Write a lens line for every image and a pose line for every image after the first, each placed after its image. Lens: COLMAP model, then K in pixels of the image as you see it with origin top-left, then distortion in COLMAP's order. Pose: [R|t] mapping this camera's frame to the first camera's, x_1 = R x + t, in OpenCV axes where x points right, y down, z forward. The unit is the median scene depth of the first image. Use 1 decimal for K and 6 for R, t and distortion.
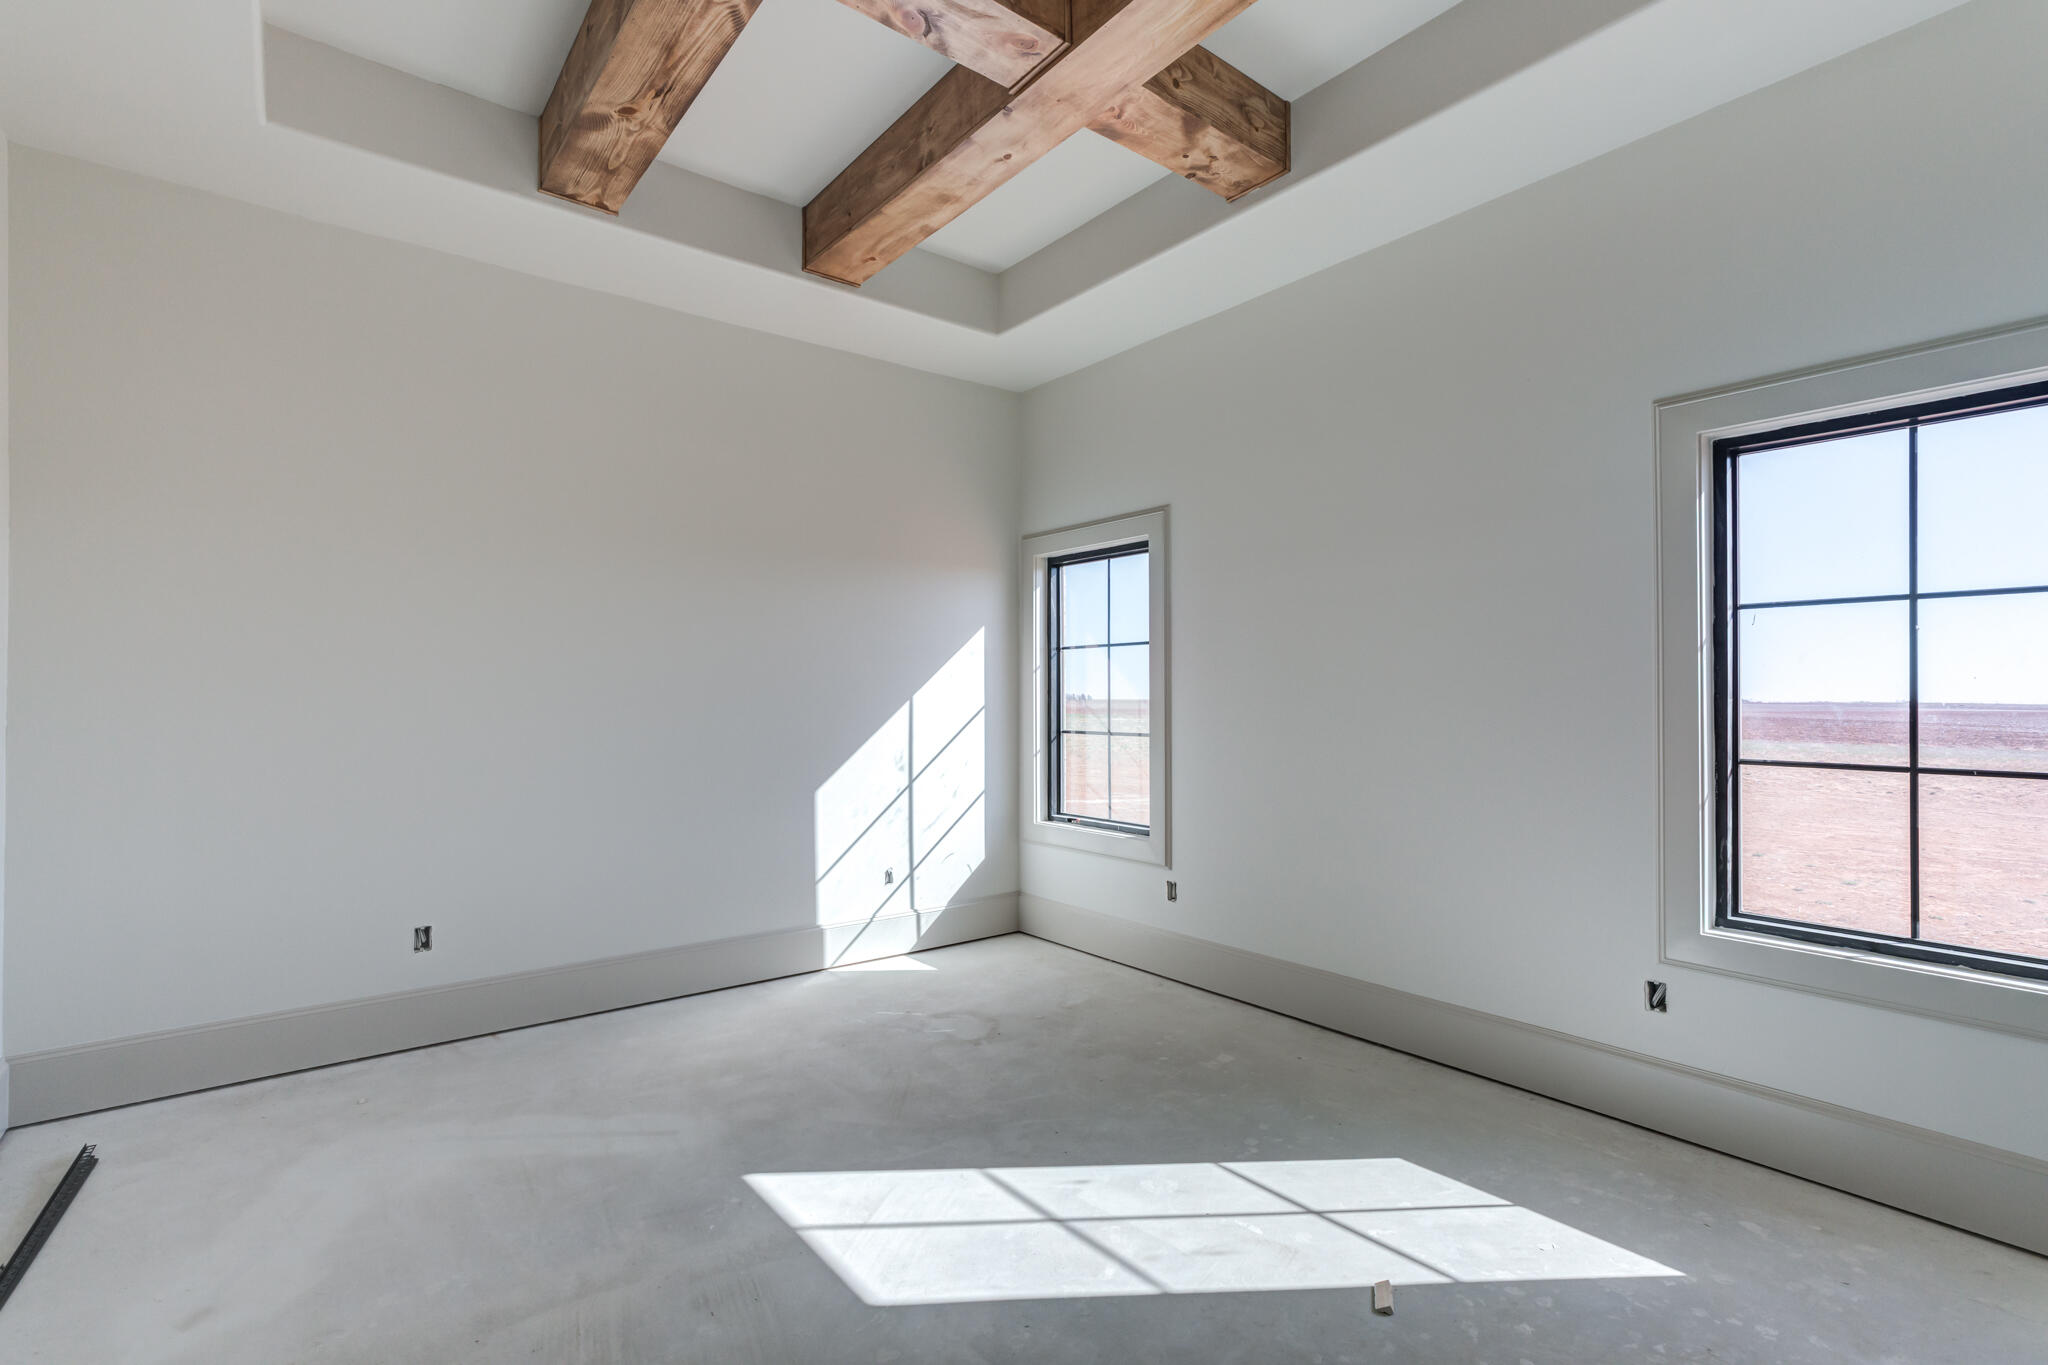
lens RADIAL K [[800.9, 0, 1019.0], [0, 800.9, 698.7], [0, 0, 1]] dist [-0.051537, 0.000104]
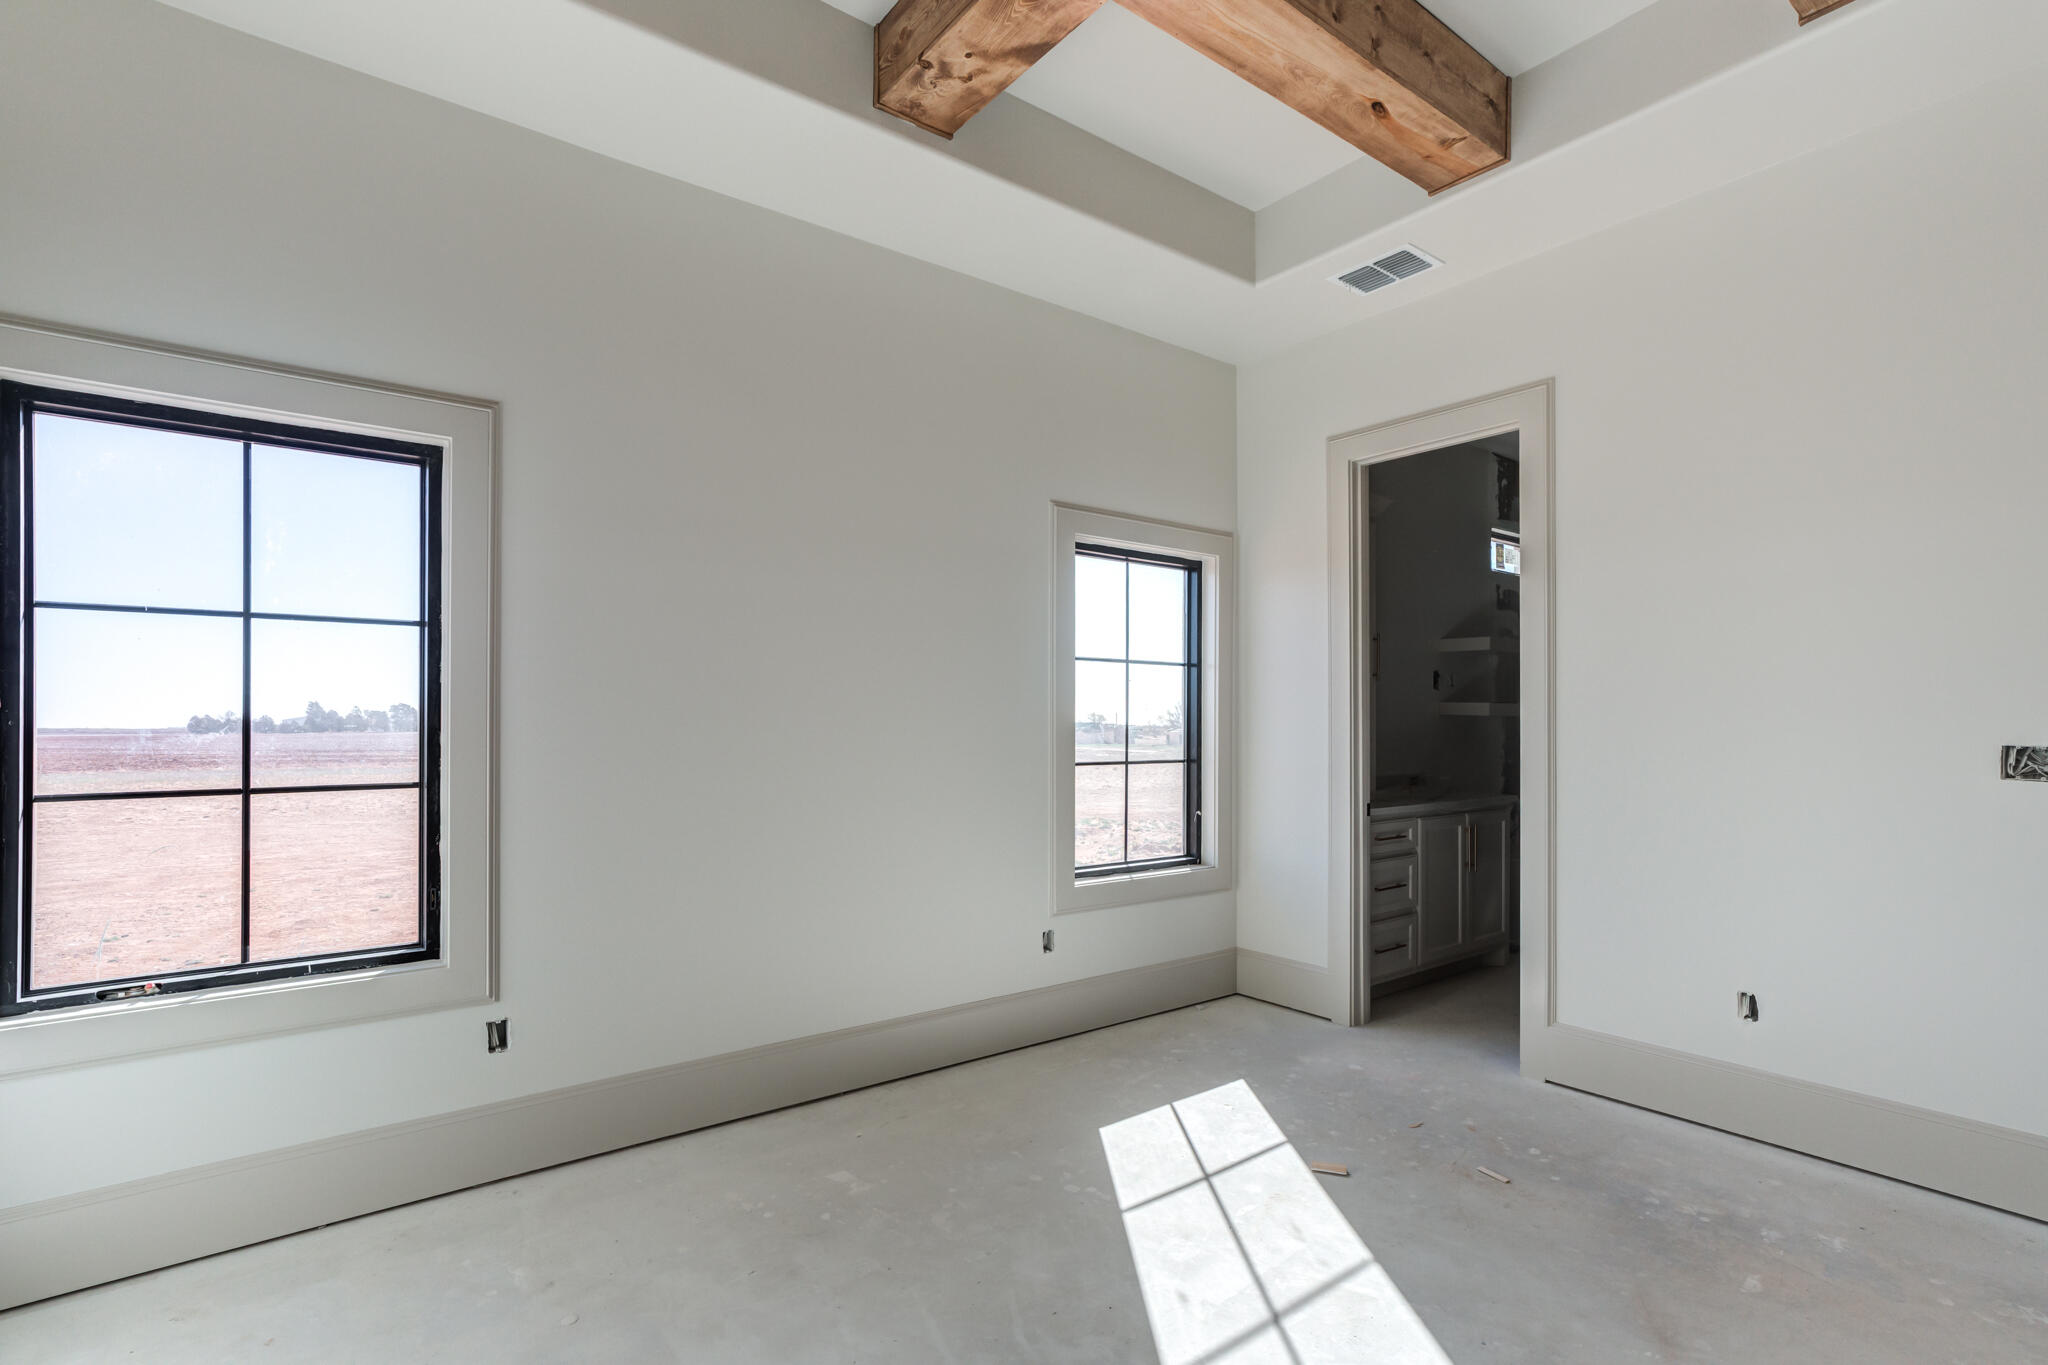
lens RADIAL K [[943.5, 0, 935.7], [0, 943.5, 693.5], [0, 0, 1]] dist [0.014018, 0.000155]
pose [[0.117146, 0.027080, 0.992745, -0.912954], [-0.002046, 0.999633, -0.027027, -0.002887], [-0.993113, 0.001135, 0.117159, 1.067503]]
